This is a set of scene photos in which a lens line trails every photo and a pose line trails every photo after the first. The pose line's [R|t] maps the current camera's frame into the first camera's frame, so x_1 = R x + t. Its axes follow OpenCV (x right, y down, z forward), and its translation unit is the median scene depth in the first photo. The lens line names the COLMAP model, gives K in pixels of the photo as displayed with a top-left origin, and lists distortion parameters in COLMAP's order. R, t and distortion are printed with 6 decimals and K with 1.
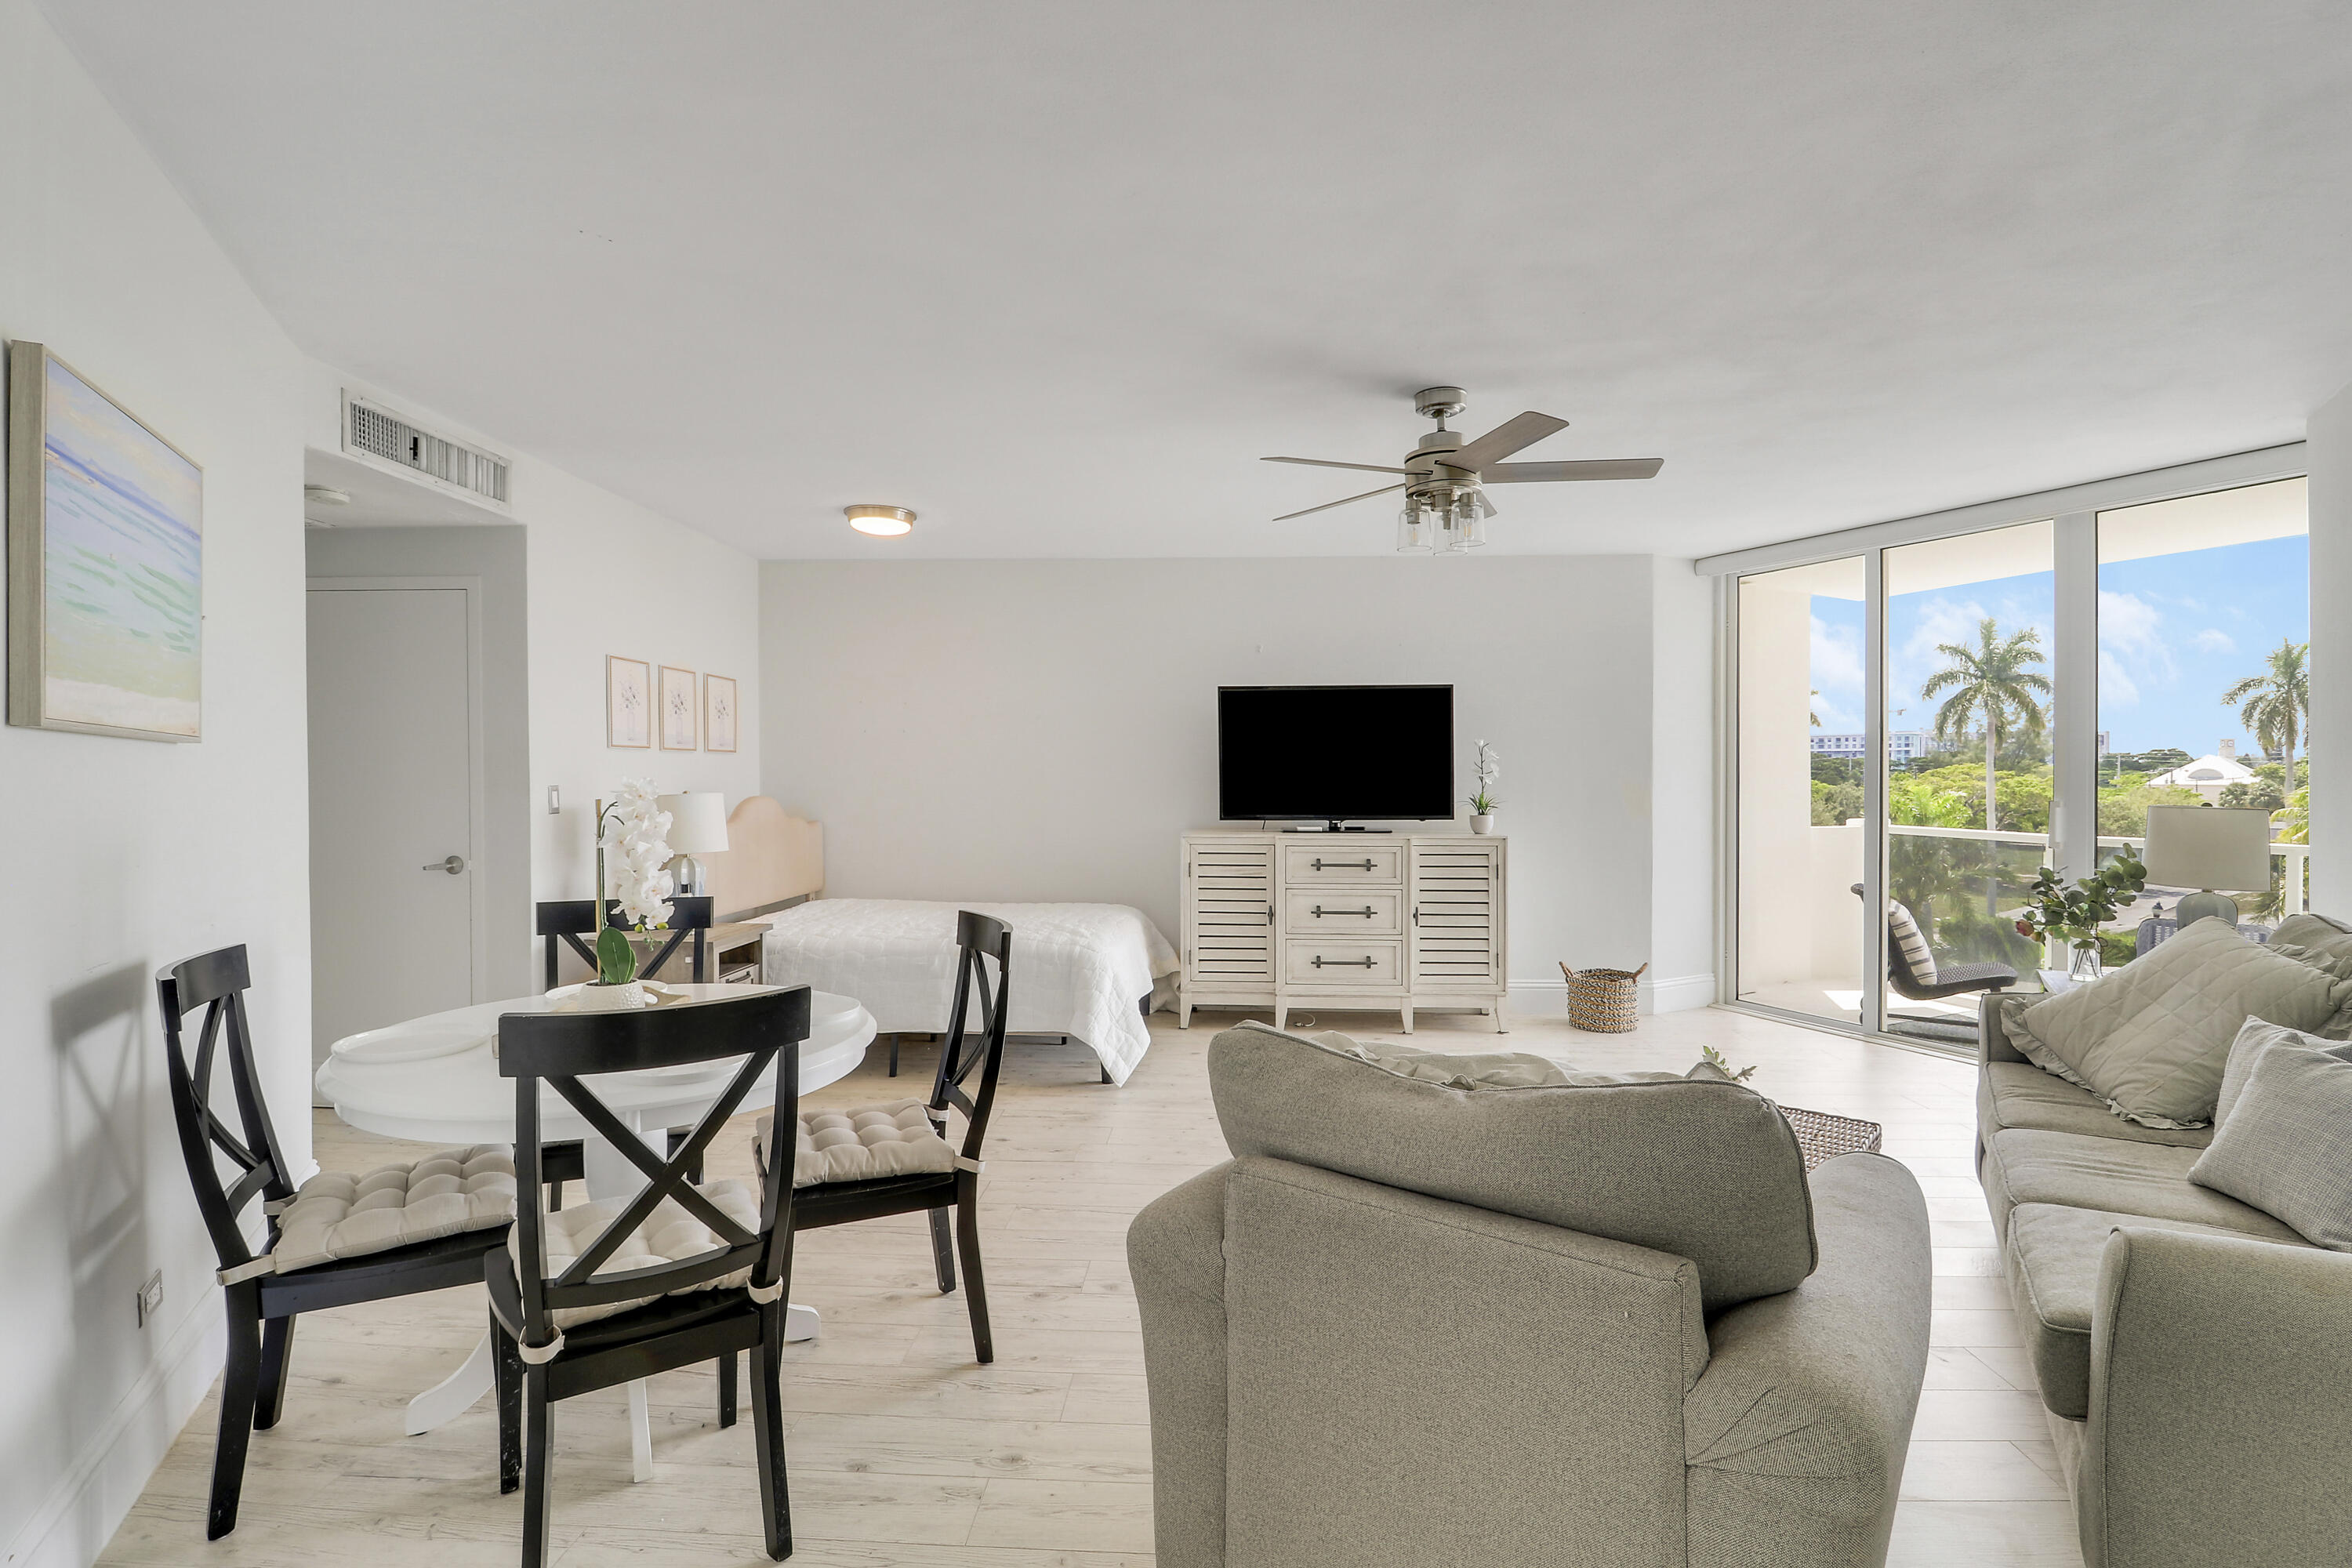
lens RADIAL K [[1105.0, 0, 1179.4], [0, 1105.0, 789.1], [0, 0, 1]] dist [0.002379, -0.018174]
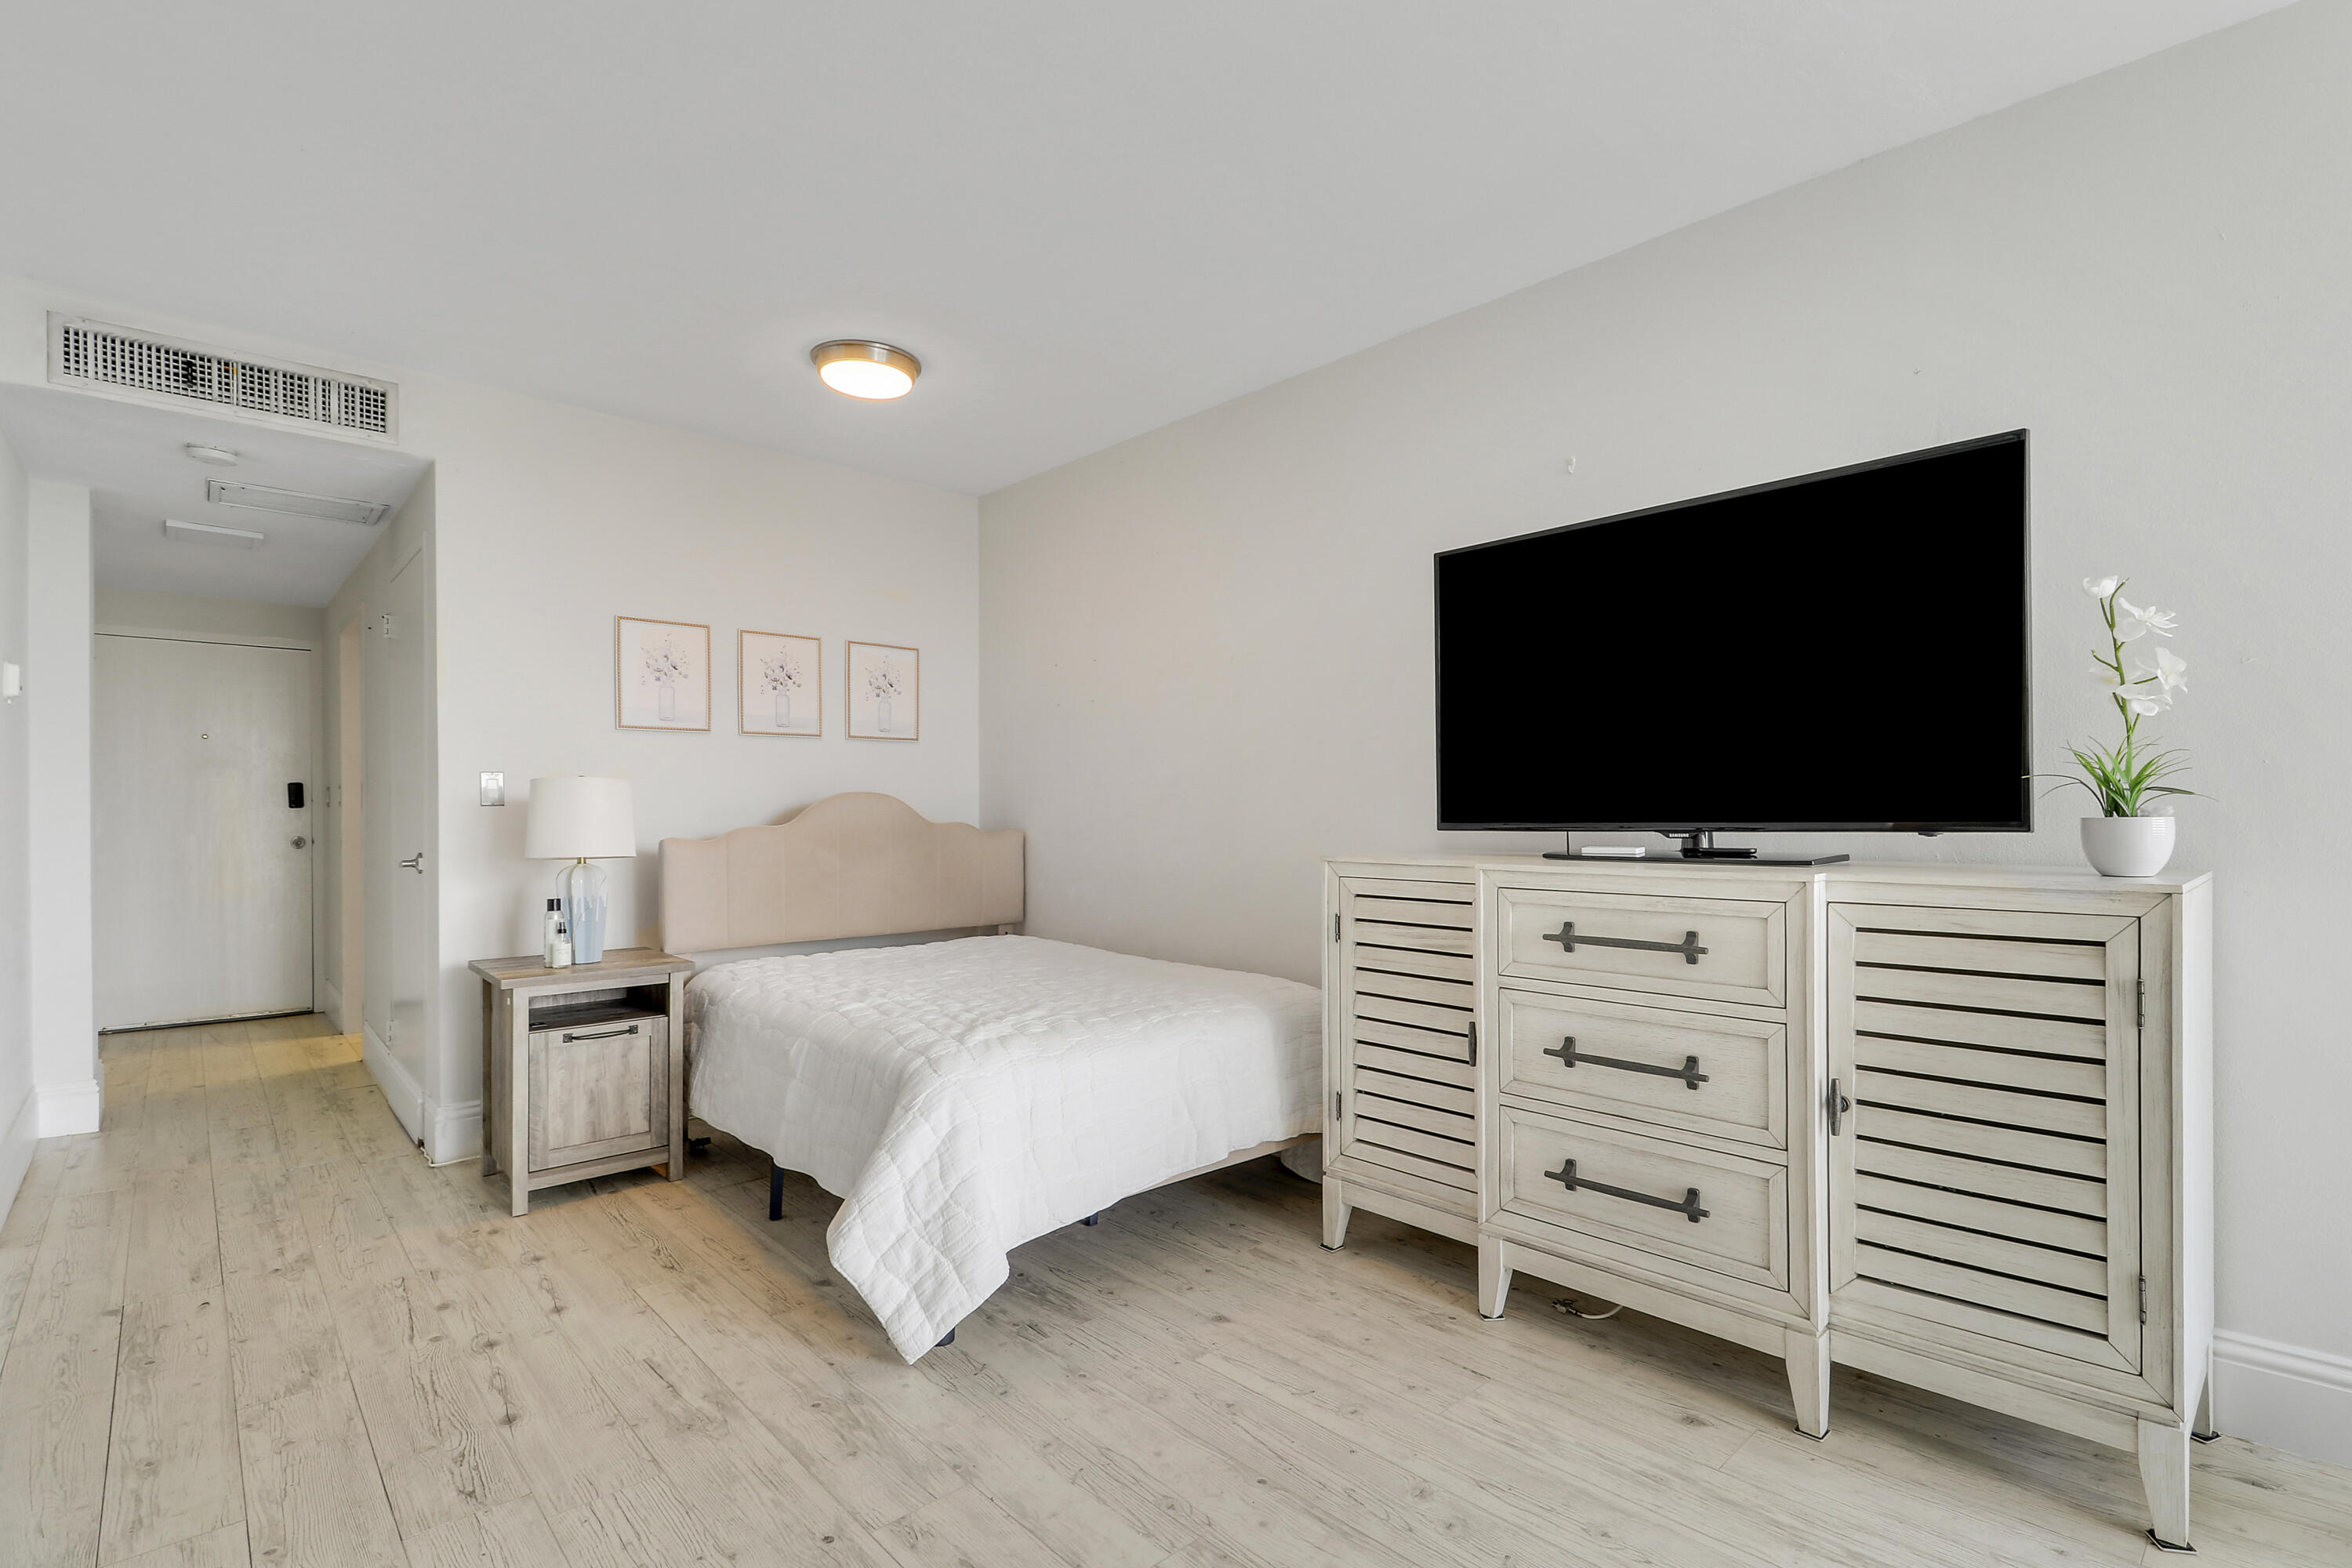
lens RADIAL K [[1122.3, 0, 1170.1], [0, 1122.3, 825.7], [0, 0, 1]] dist [0.000952, -0.007597]
pose [[0.719730, 0.004747, -0.694238, 0.308930], [-0.001443, 0.999985, 0.005342, 0.025180], [0.694253, -0.002843, 0.719726, 0.599979]]
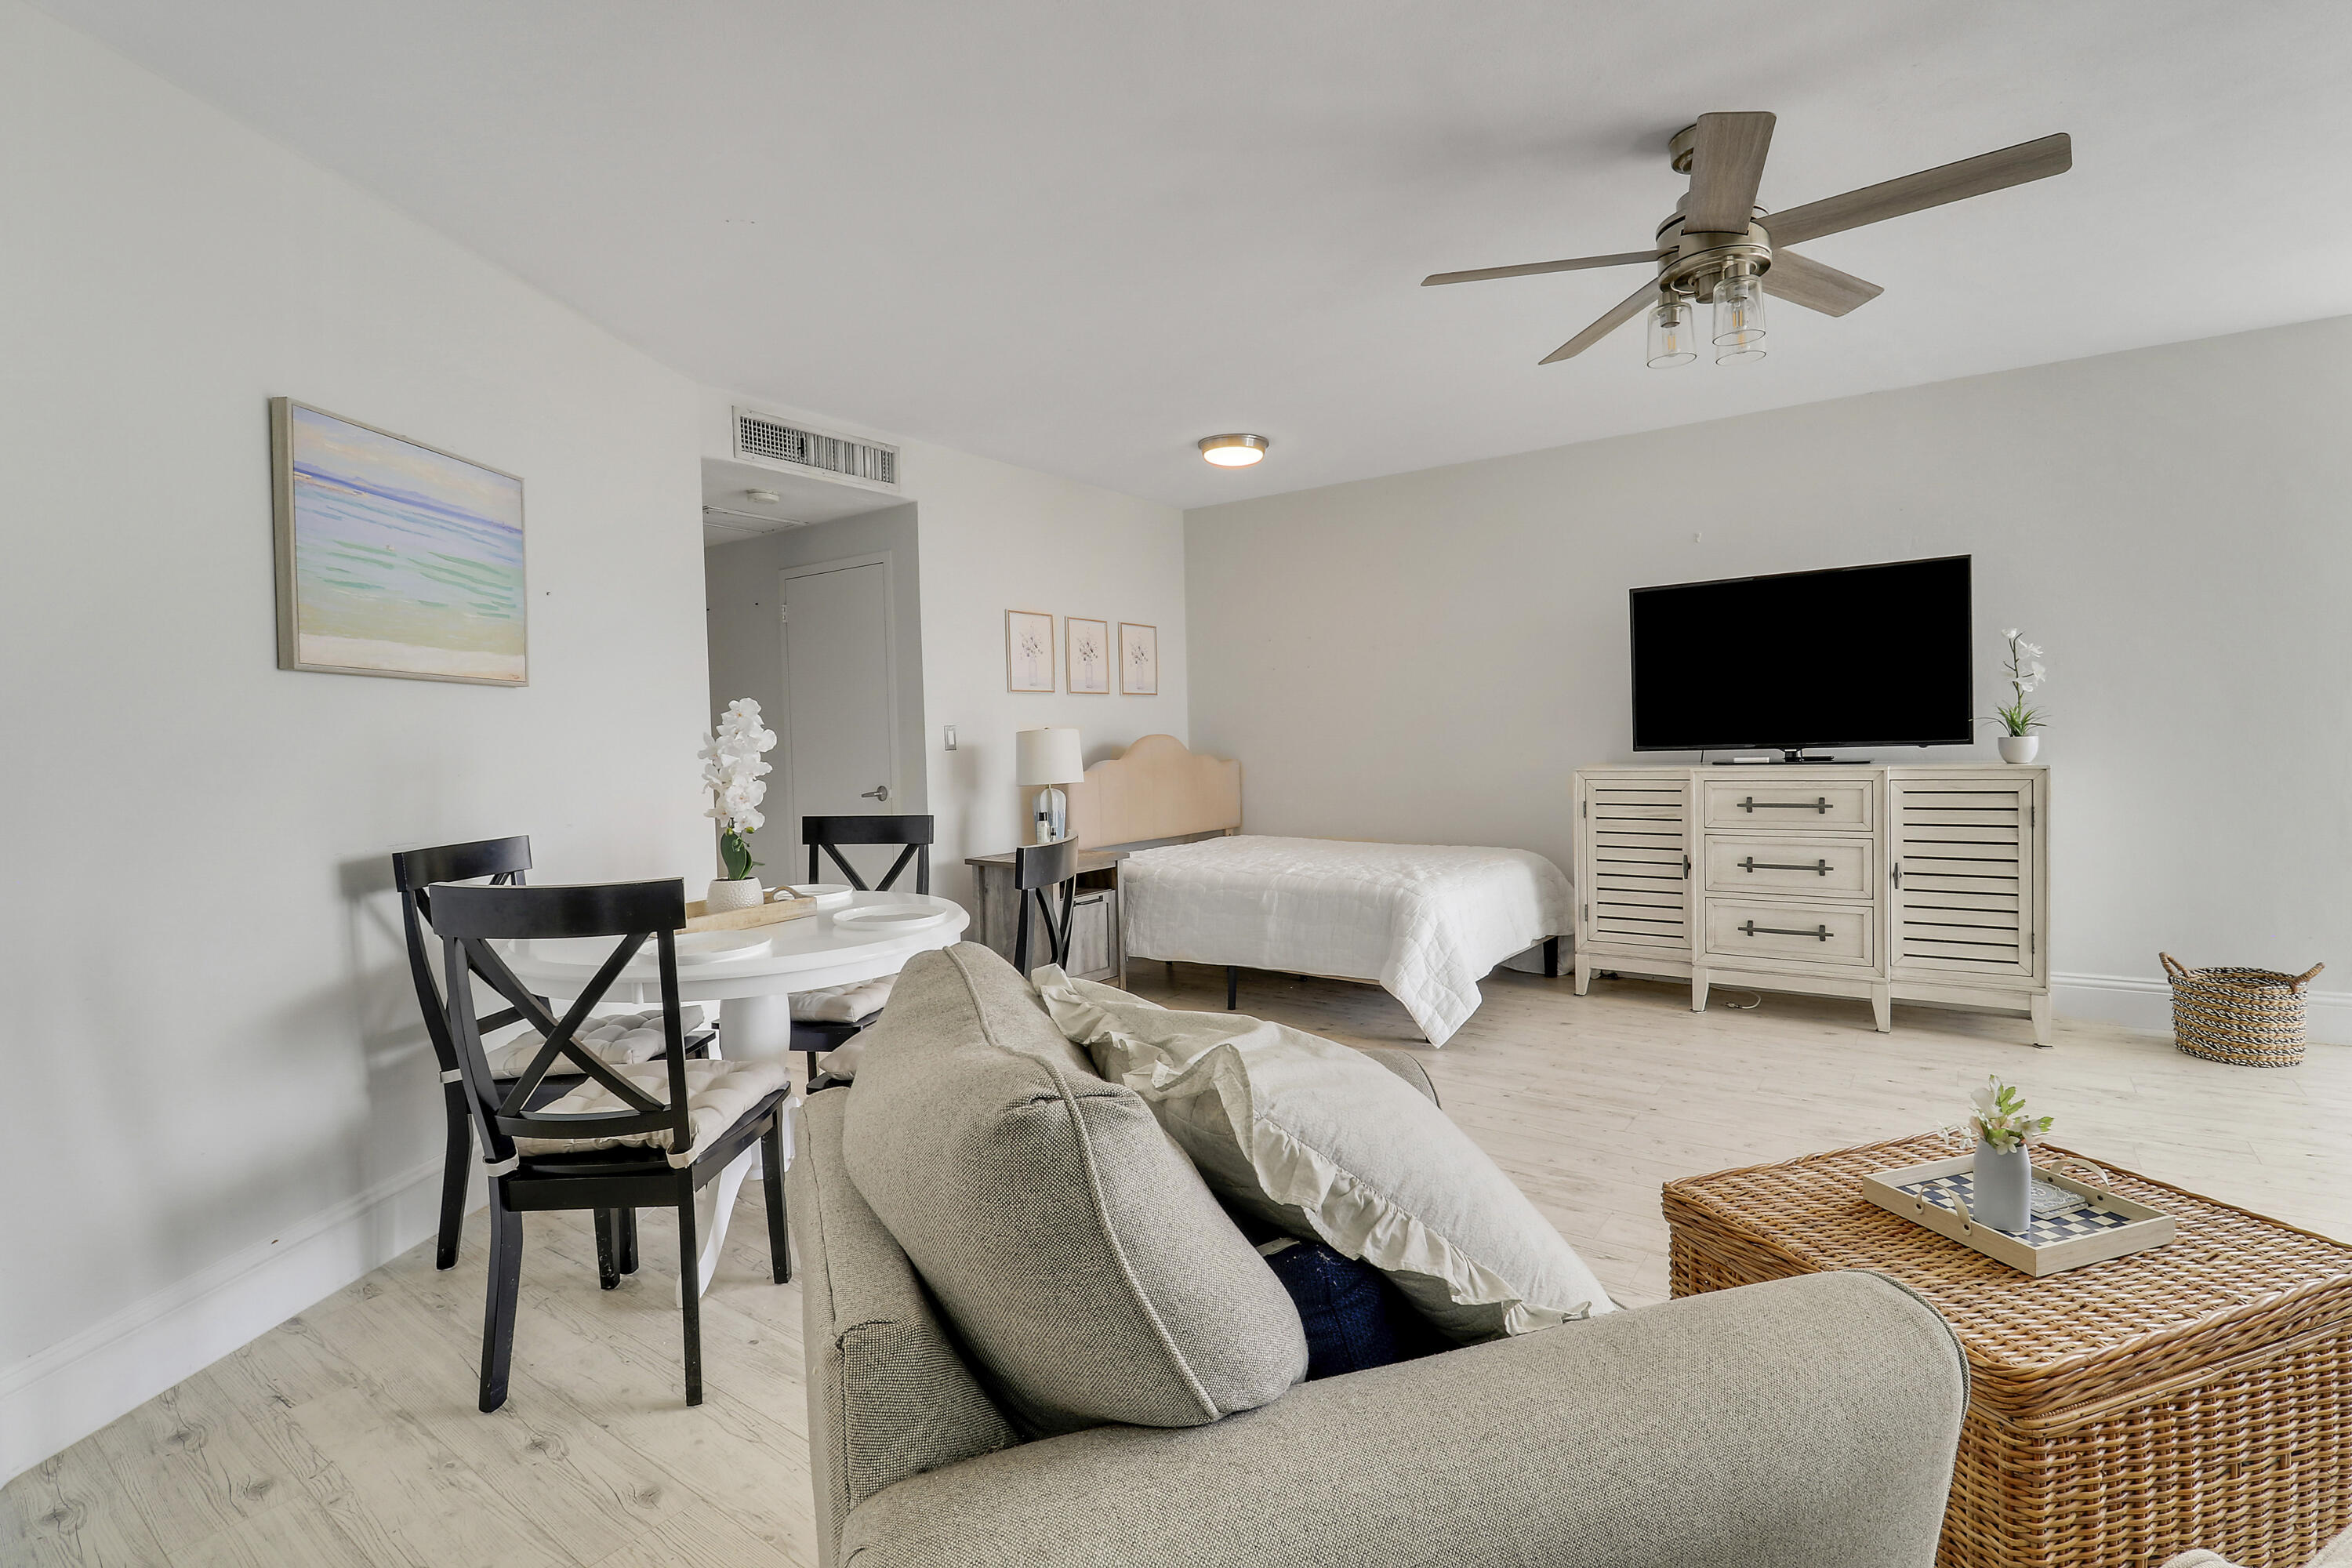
lens RADIAL K [[1105.0, 0, 1179.4], [0, 1105.0, 789.1], [0, 0, 1]] dist [0.002379, -0.018174]
pose [[0.839810, 0.002035, -0.542876, 0.212064], [0.020365, 0.999171, 0.035249, 0.021694], [0.542498, -0.040659, 0.839073, 0.125122]]
